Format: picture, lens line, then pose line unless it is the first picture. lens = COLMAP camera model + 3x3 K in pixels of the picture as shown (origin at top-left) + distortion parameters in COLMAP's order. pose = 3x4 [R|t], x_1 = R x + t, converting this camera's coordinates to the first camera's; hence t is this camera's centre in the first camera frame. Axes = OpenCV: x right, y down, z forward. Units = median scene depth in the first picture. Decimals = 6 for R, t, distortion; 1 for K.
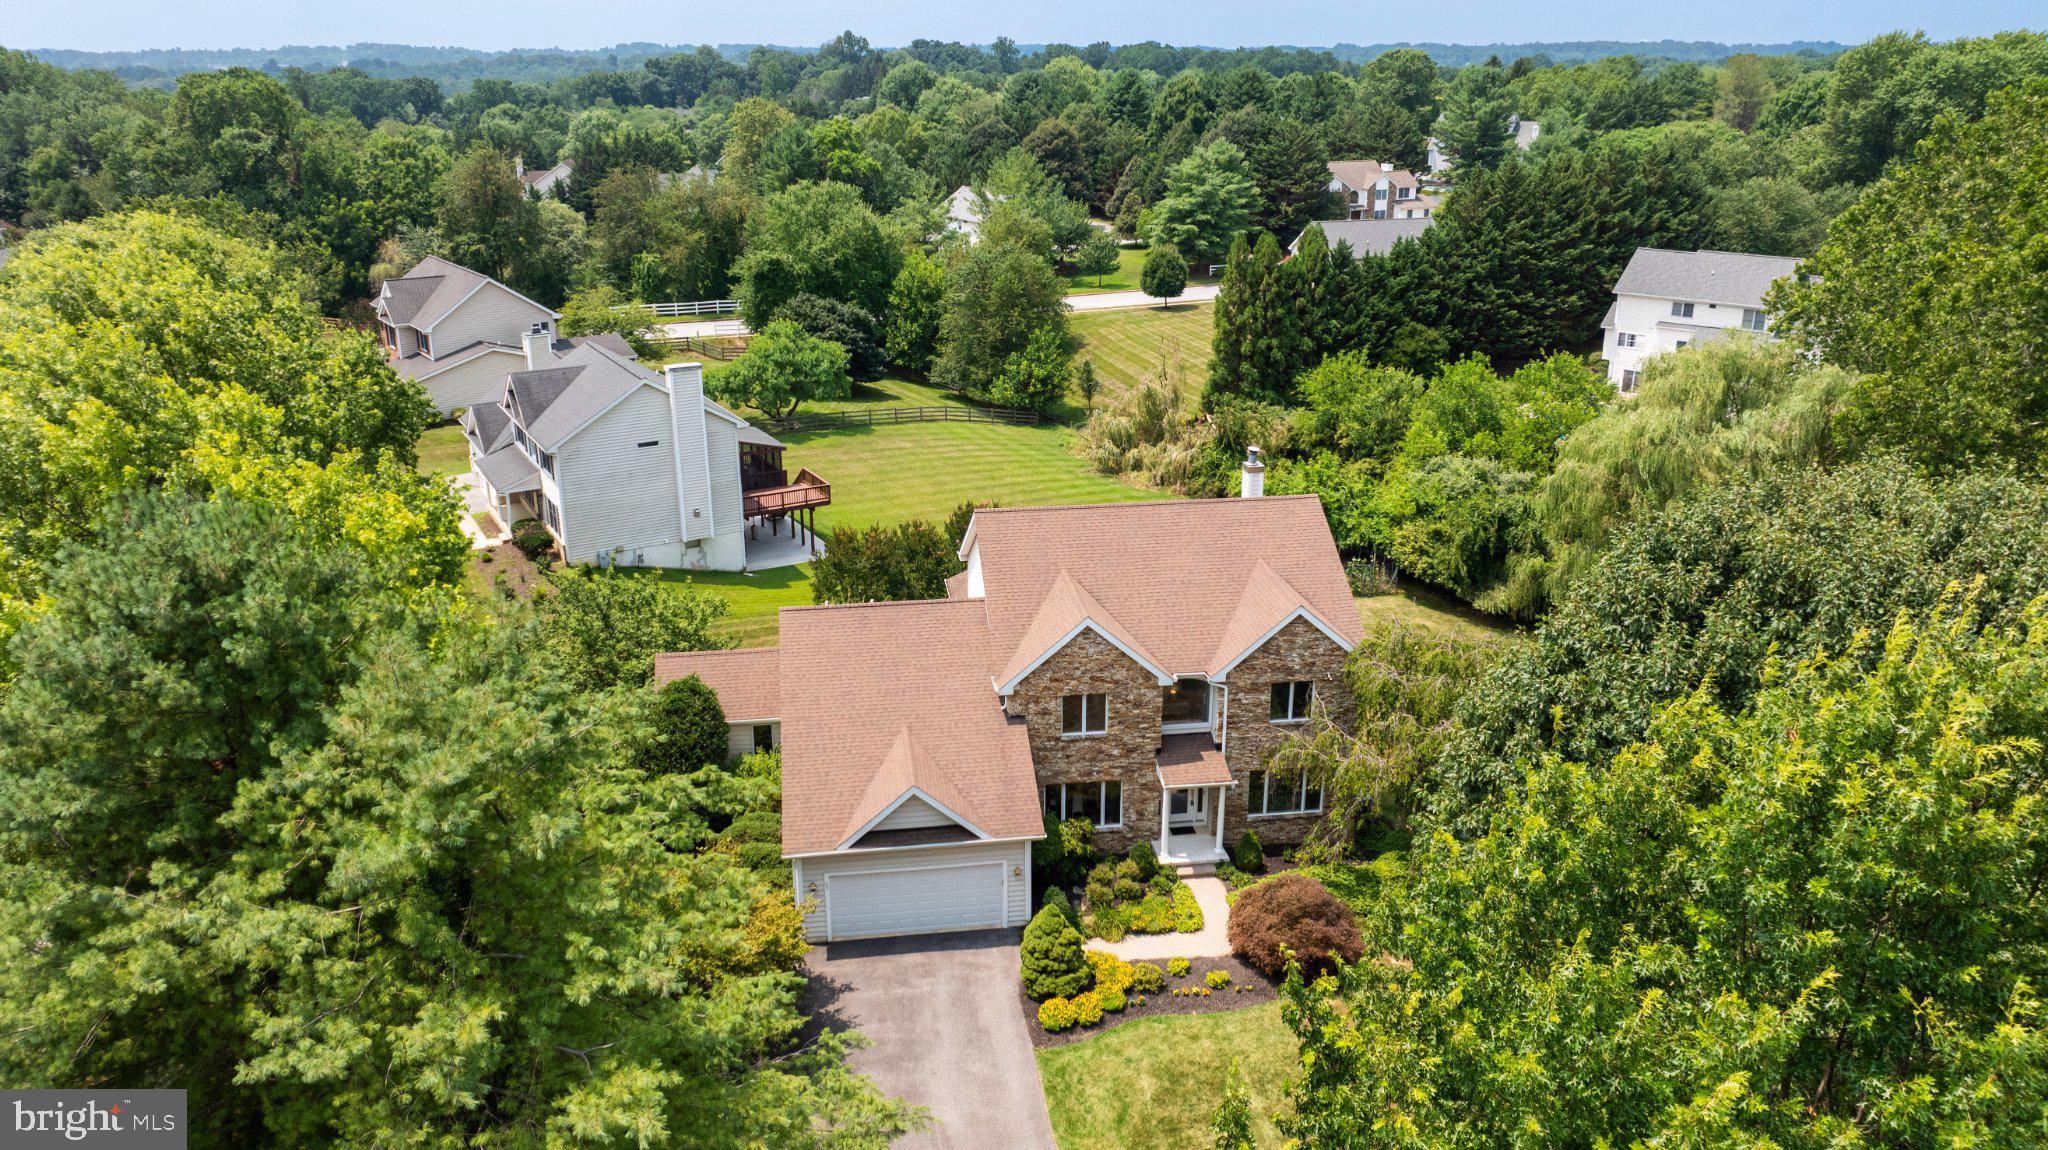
lens RADIAL K [[1436.4, 0, 1024.0], [0, 1436.4, 575.0], [0, 0, 1]] dist [-0.026473, 0.002778]
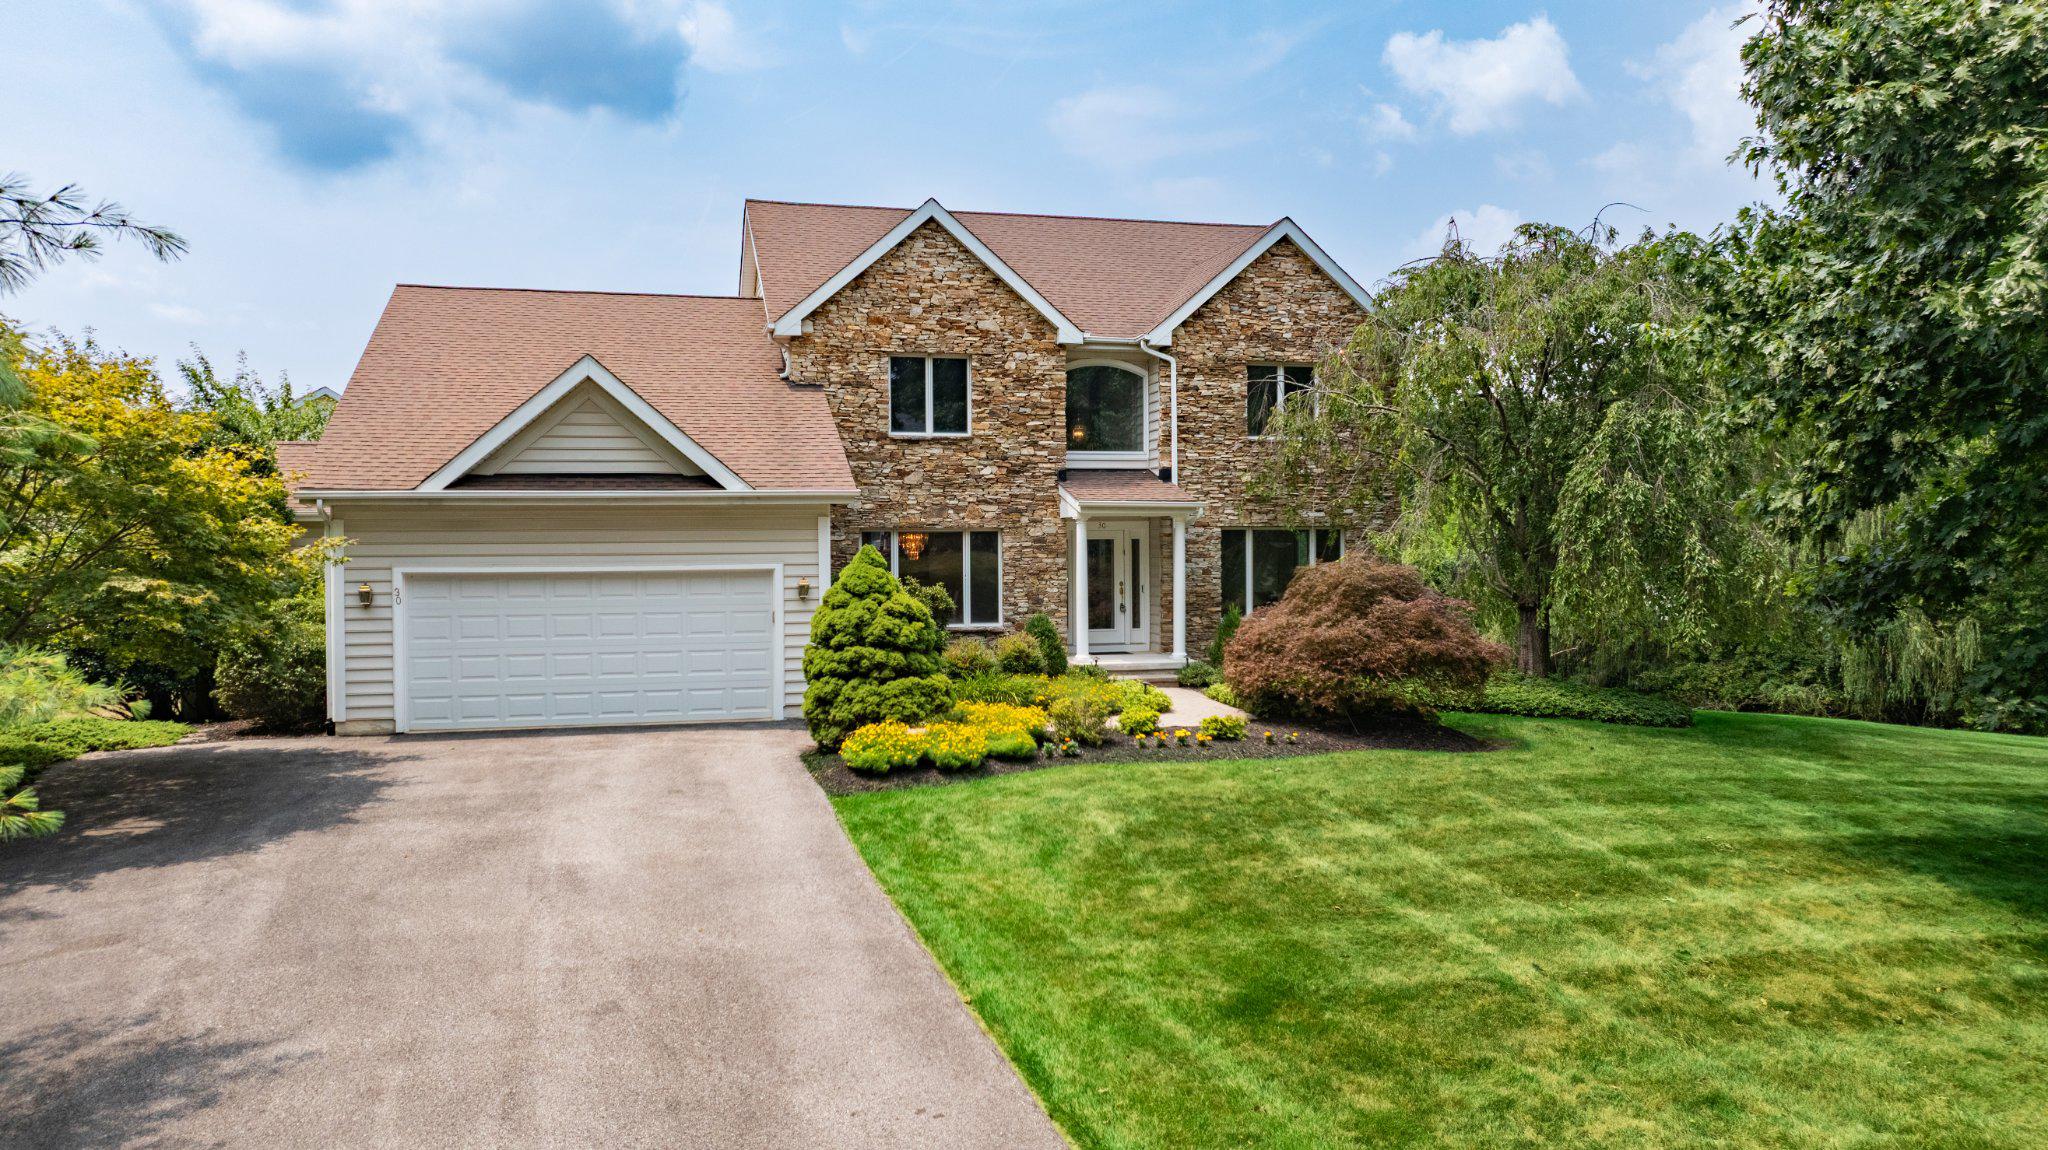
lens RADIAL K [[1436.4, 0, 1024.0], [0, 1436.4, 575.0], [0, 0, 1]] dist [-0.026473, 0.002778]
pose [[0.993304, -0.006754, 0.115328, 0.005776], [0.043809, 0.945747, -0.321936, 0.148902], [-0.106897, 0.324833, 0.939711, 0.211040]]
